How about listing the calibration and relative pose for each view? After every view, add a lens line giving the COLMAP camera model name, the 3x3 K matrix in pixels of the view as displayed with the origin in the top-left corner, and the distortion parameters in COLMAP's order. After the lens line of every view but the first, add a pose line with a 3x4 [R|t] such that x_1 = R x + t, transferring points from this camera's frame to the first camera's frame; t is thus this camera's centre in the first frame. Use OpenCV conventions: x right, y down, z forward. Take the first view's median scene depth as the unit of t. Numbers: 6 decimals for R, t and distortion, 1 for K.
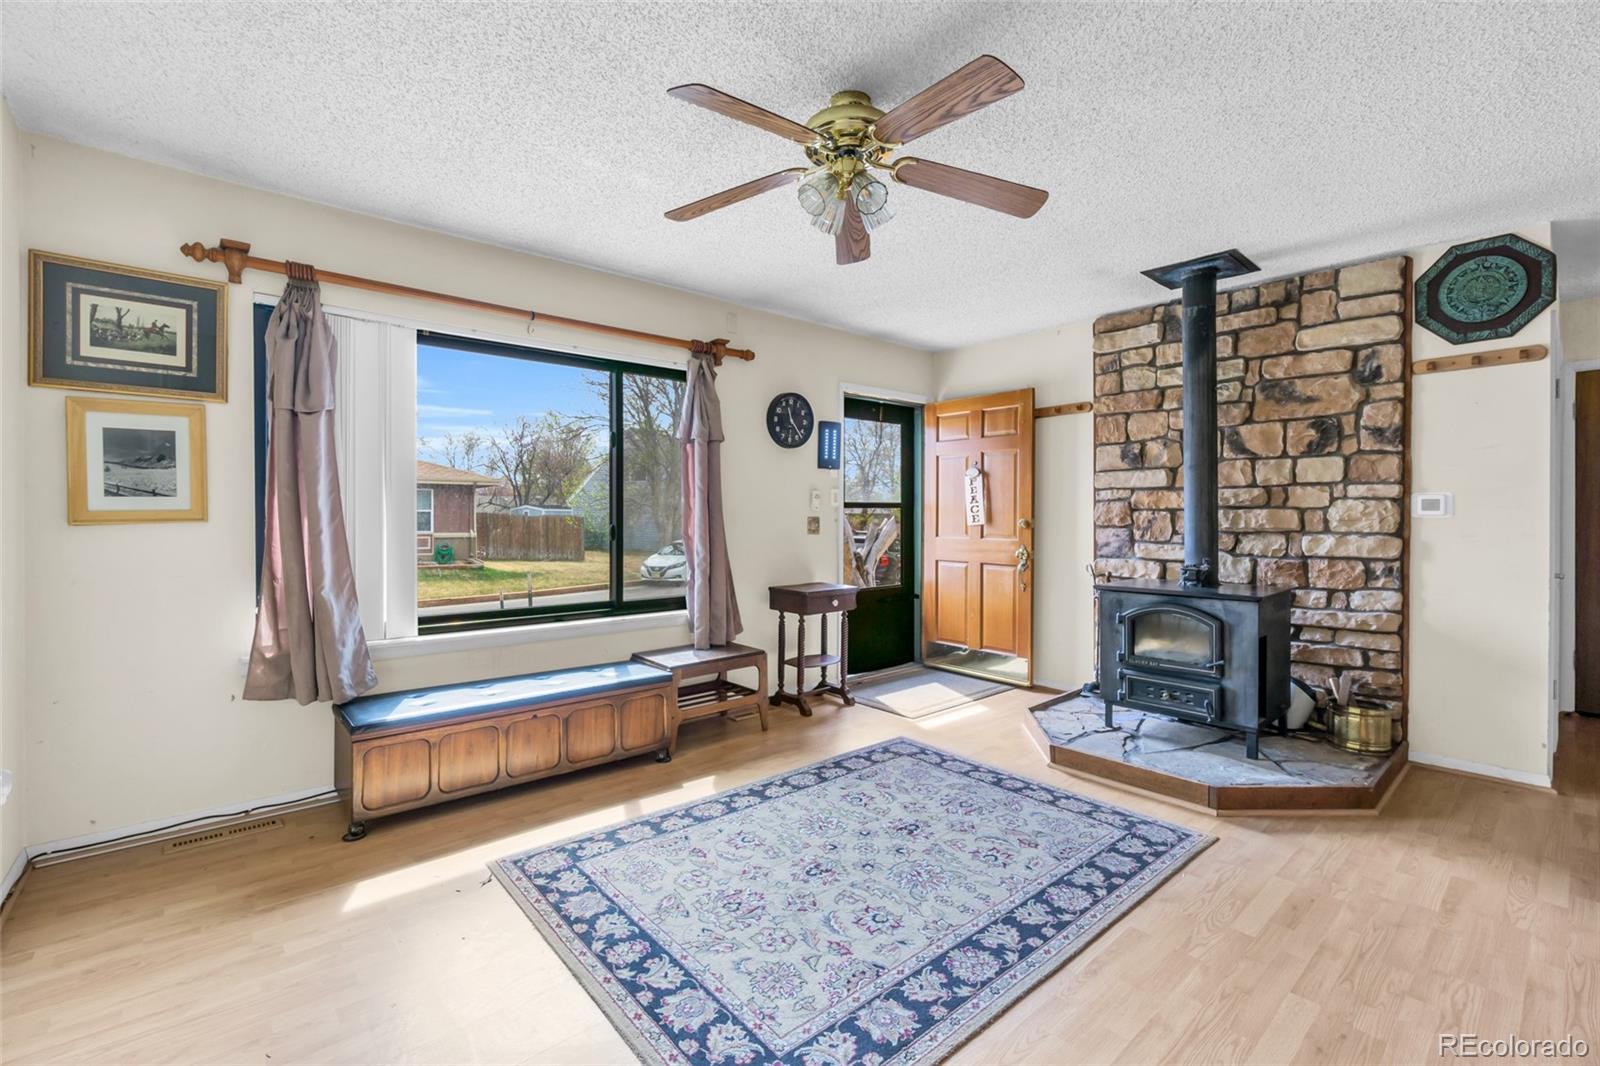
lens RADIAL K [[692.7, 0, 801.4], [0, 692.7, 522.1], [0, 0, 1]] dist [-0.007043, 0.002013]
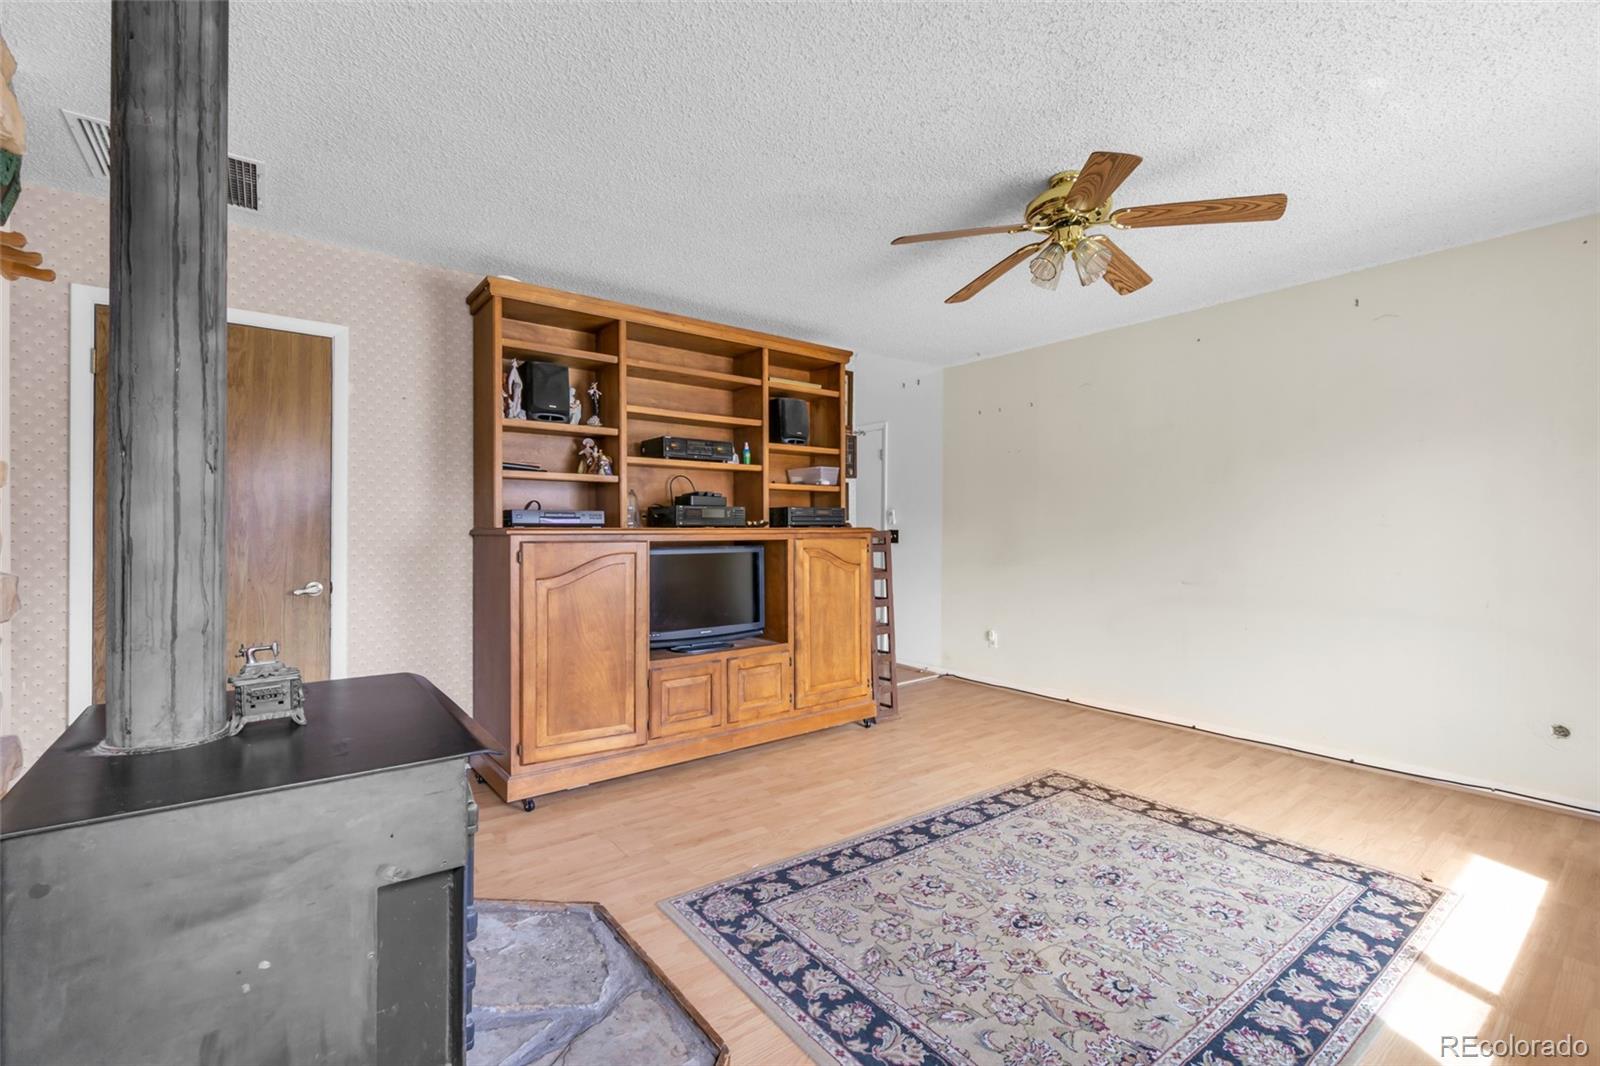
lens RADIAL K [[692.7, 0, 785.9], [0, 692.7, 531.3], [0, 0, 1]] dist [-0.007043, 0.002013]
pose [[-0.995902, -0.002045, 0.090410, 0.322873], [-0.001074, 0.999941, 0.010783, -0.015692], [-0.090427, 0.010642, -0.995846, 1.623166]]
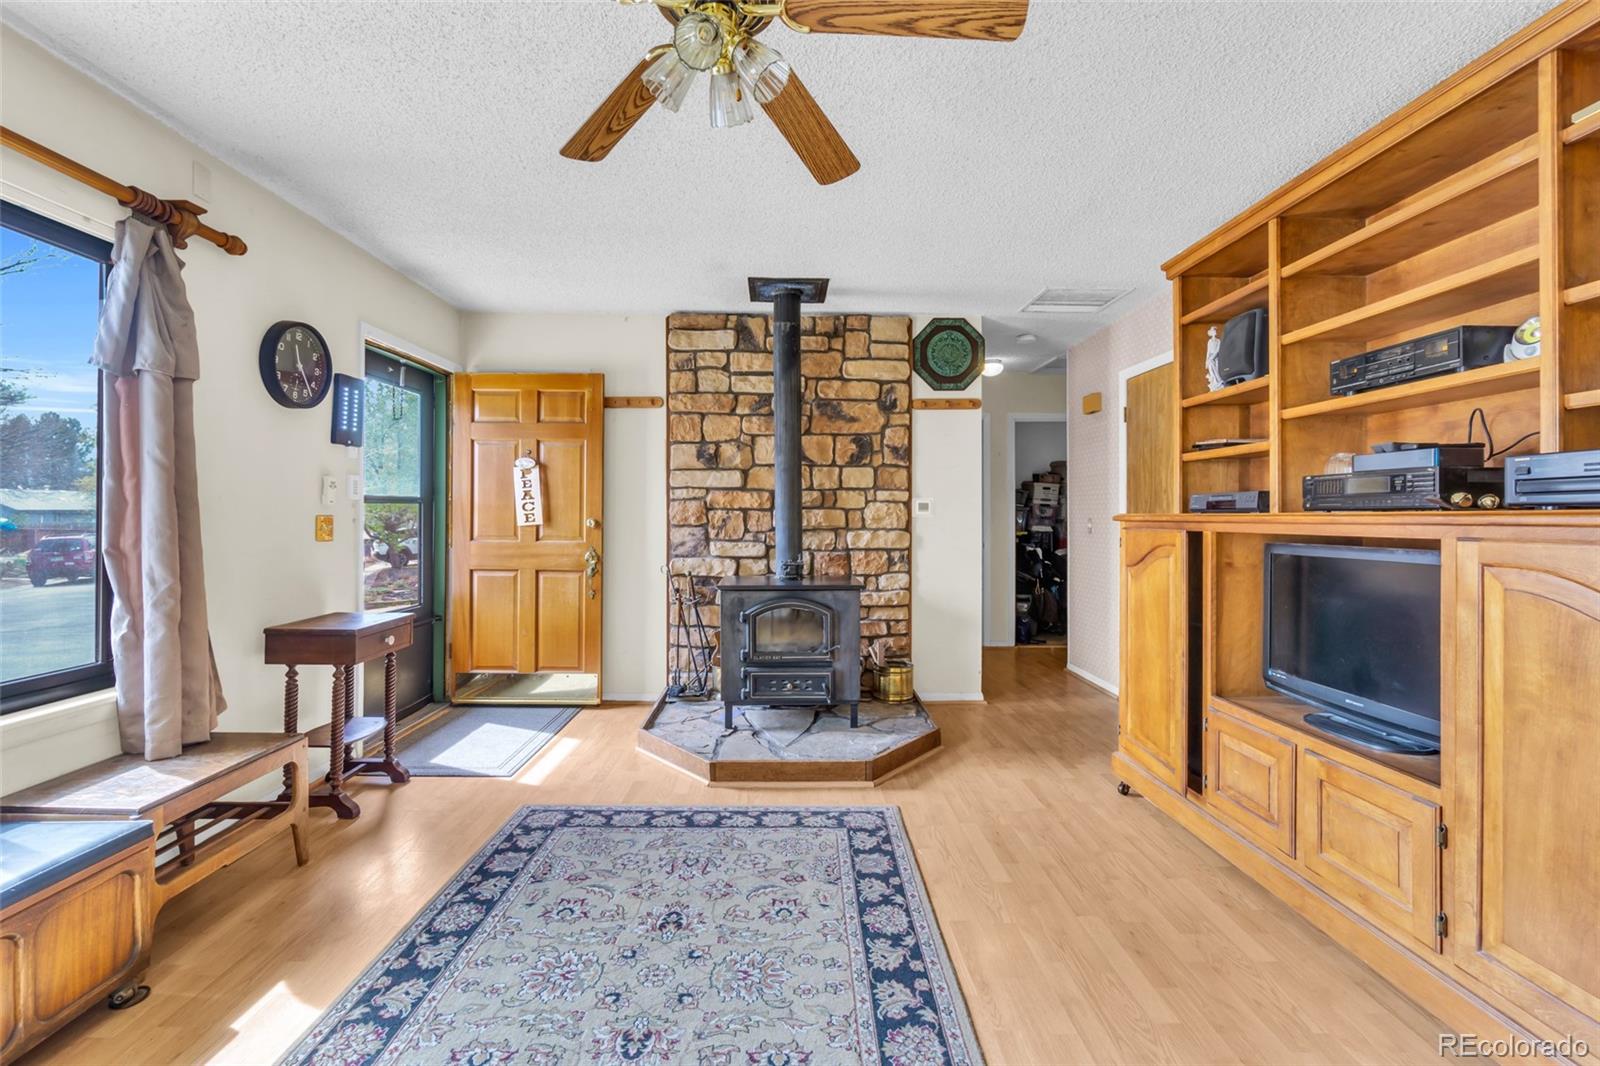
lens RADIAL K [[692.7, 0, 798.3], [0, 692.7, 513.7], [0, 0, 1]] dist [-0.007043, 0.002013]
pose [[0.650422, 0.003595, 0.759564, -0.302800], [0.004103, 0.999958, -0.008245, -0.002768], [-0.759562, 0.008479, 0.650380, 0.347748]]
